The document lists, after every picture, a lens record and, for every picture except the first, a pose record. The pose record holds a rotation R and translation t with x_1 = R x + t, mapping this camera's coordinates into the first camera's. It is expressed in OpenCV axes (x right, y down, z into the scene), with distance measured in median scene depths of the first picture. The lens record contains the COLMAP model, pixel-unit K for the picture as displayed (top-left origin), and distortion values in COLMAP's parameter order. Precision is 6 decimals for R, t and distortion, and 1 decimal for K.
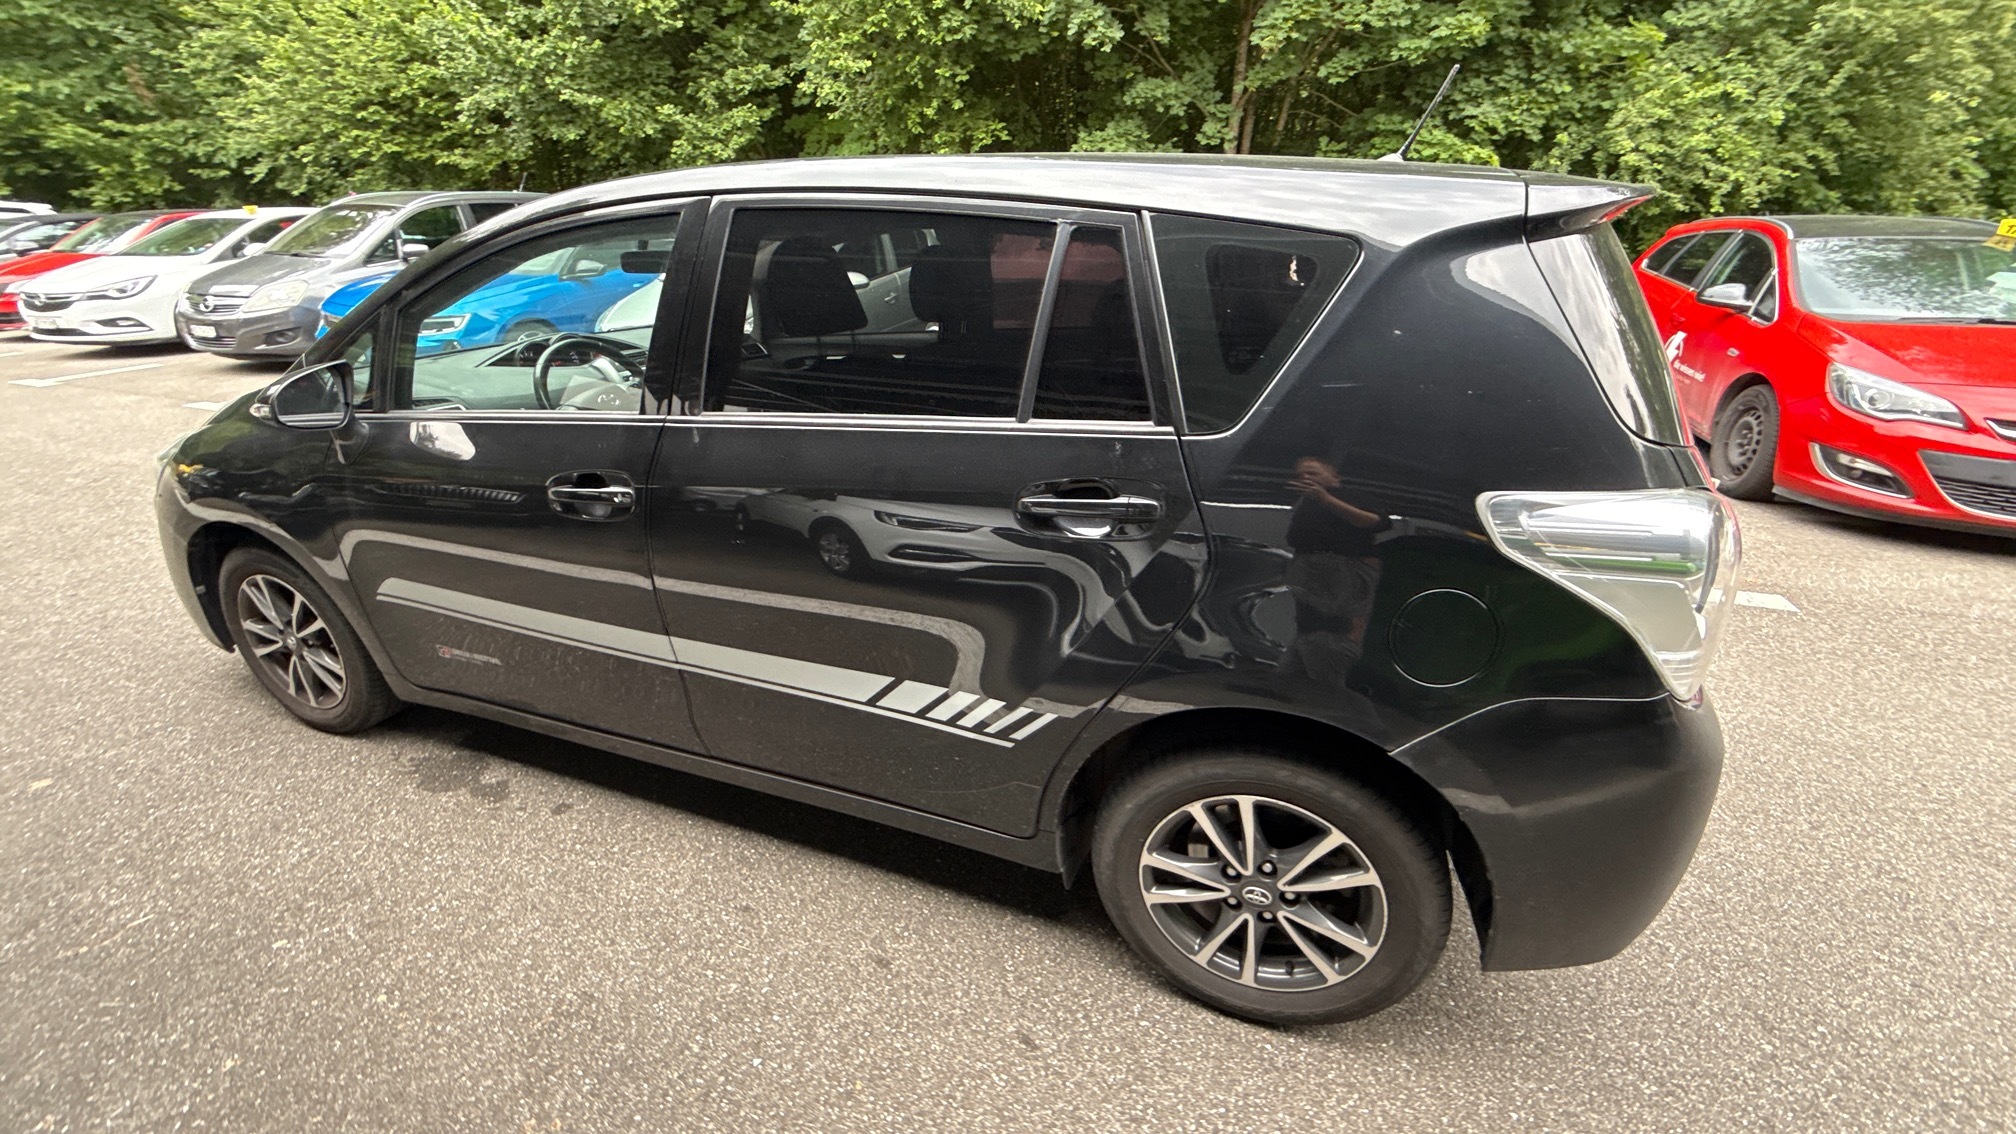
lens RADIAL K [[799.9, 0, 1004.4], [0, 799.9, 568.7], [0, 0, 1]] dist [0.000892, -0.000375]
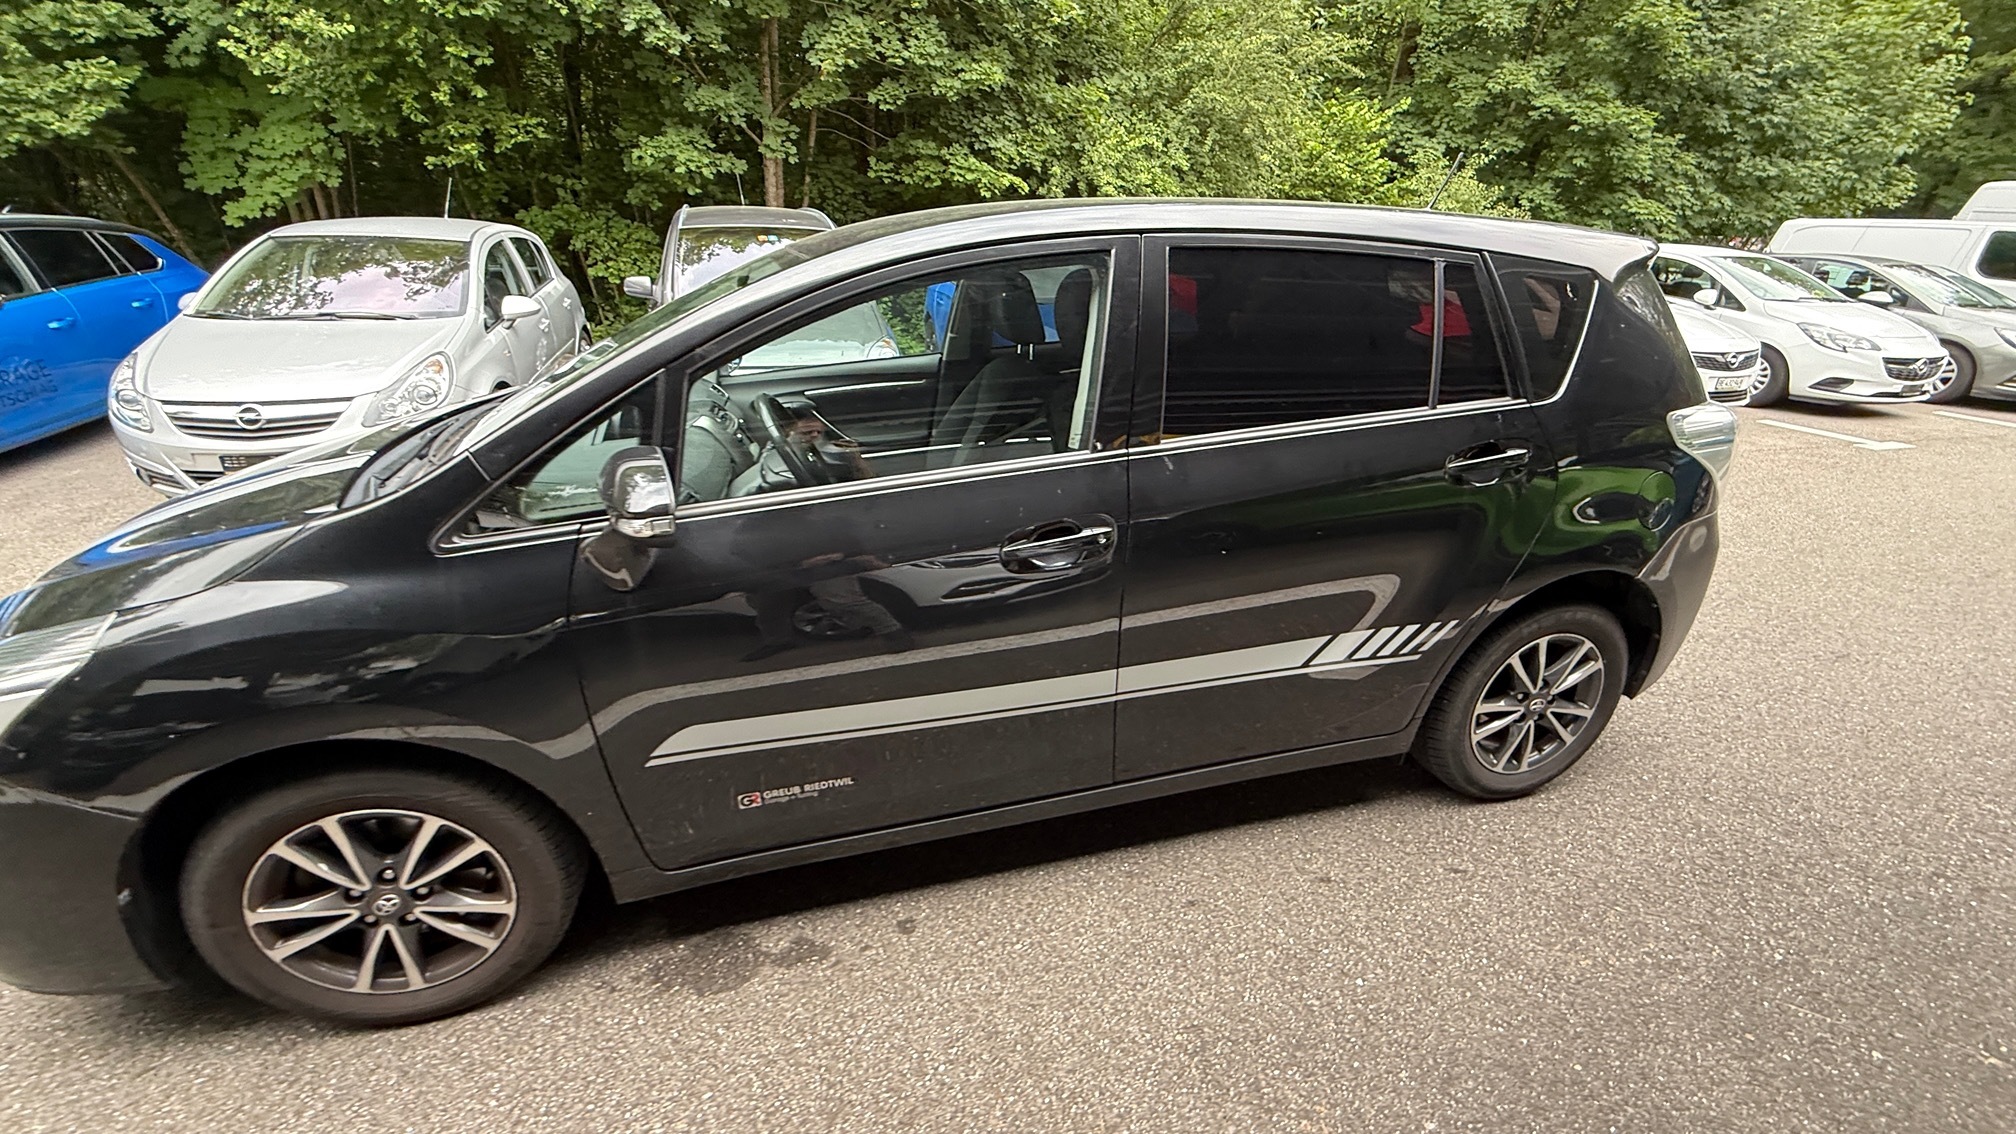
lens RADIAL K [[799.9, 0, 1003.2], [0, 799.9, 570.5], [0, 0, 1]] dist [0.000892, -0.000375]
pose [[0.807690, -0.222058, 0.546193, -0.209308], [0.225559, 0.972272, 0.061734, -0.025773], [-0.544756, 0.073337, 0.835382, 0.045915]]
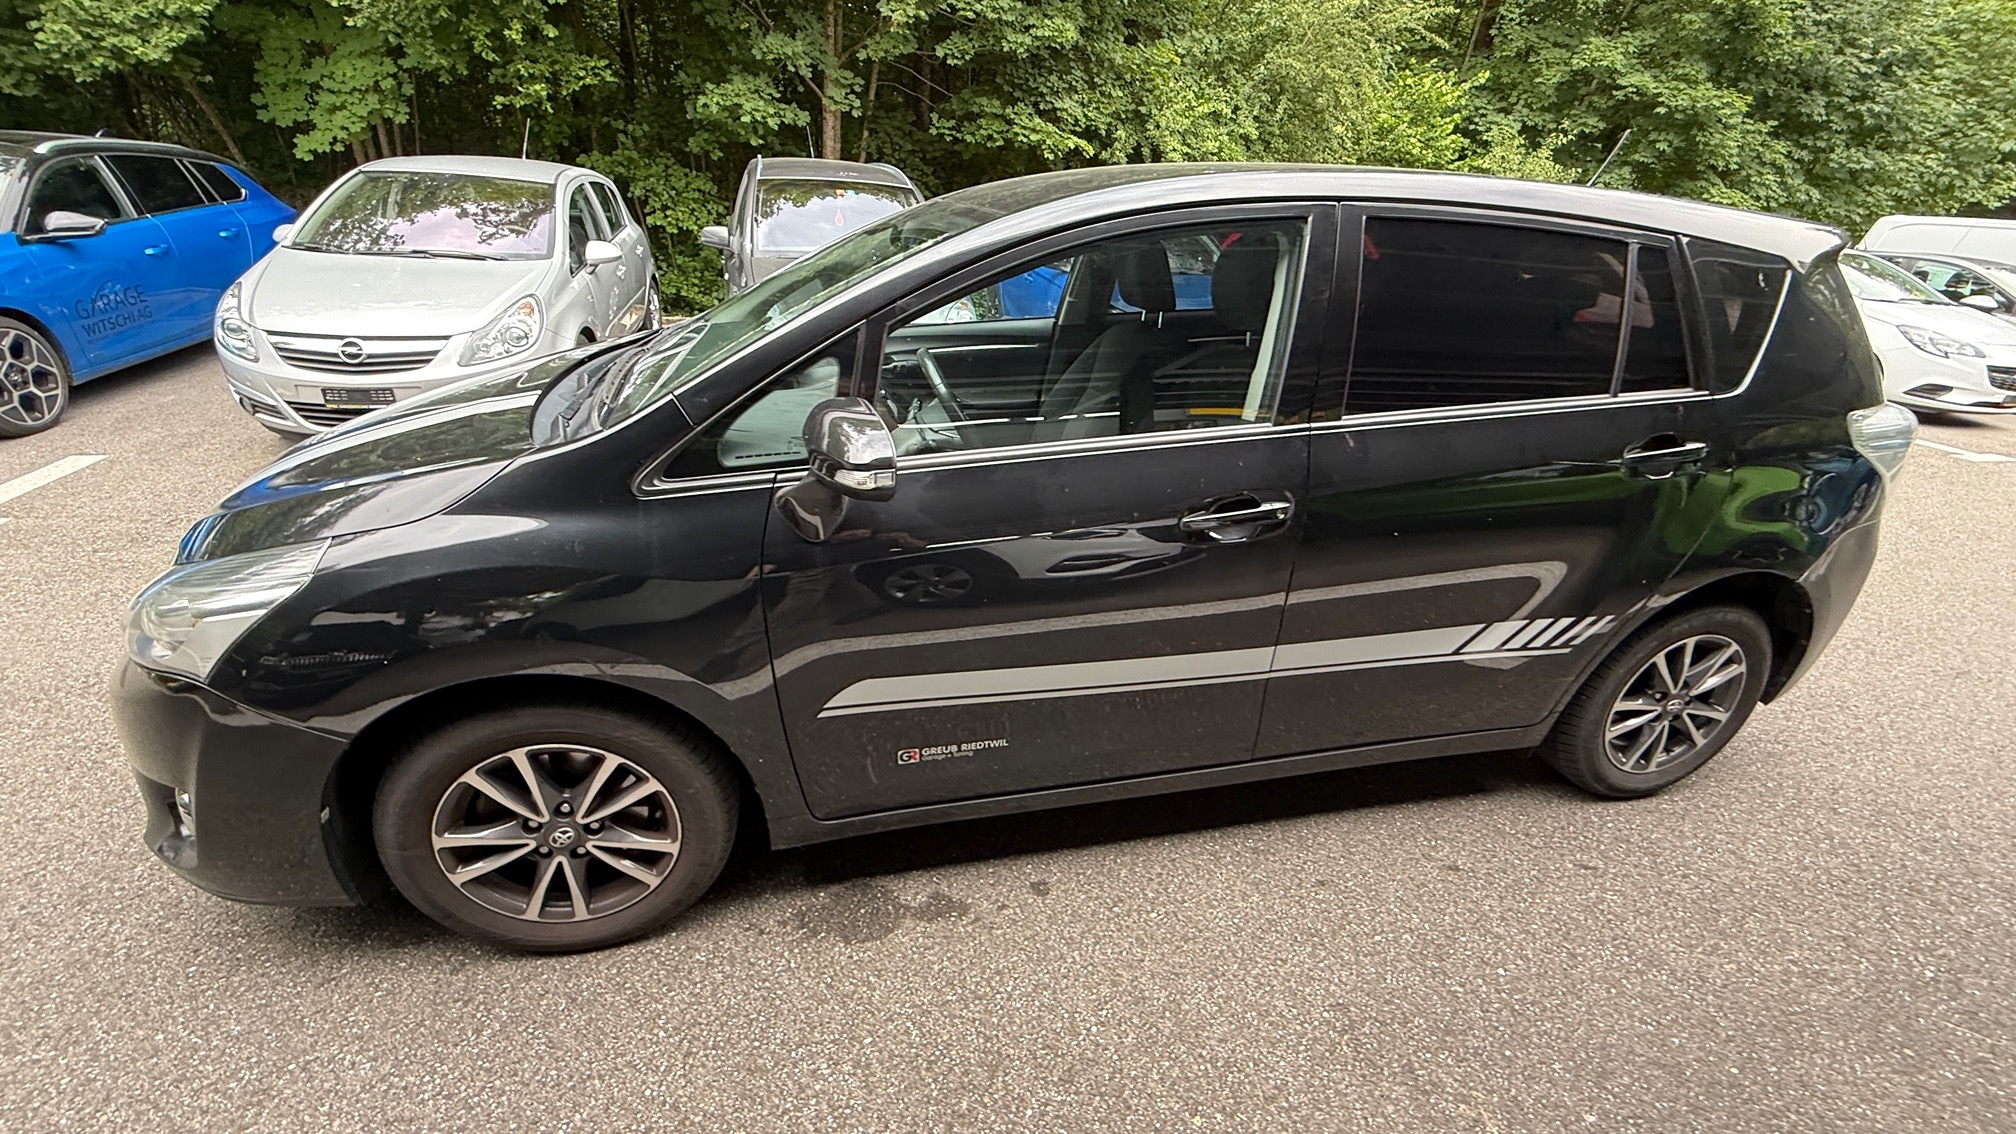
lens RADIAL K [[799.9, 0, 1003.4], [0, 799.9, 568.5], [0, 0, 1]] dist [0.000892, -0.000375]
pose [[0.832169, -0.199125, 0.517536, -0.236933], [0.177629, 0.979845, 0.091384, -0.031890], [-0.525302, 0.015882, 0.850768, 0.065720]]
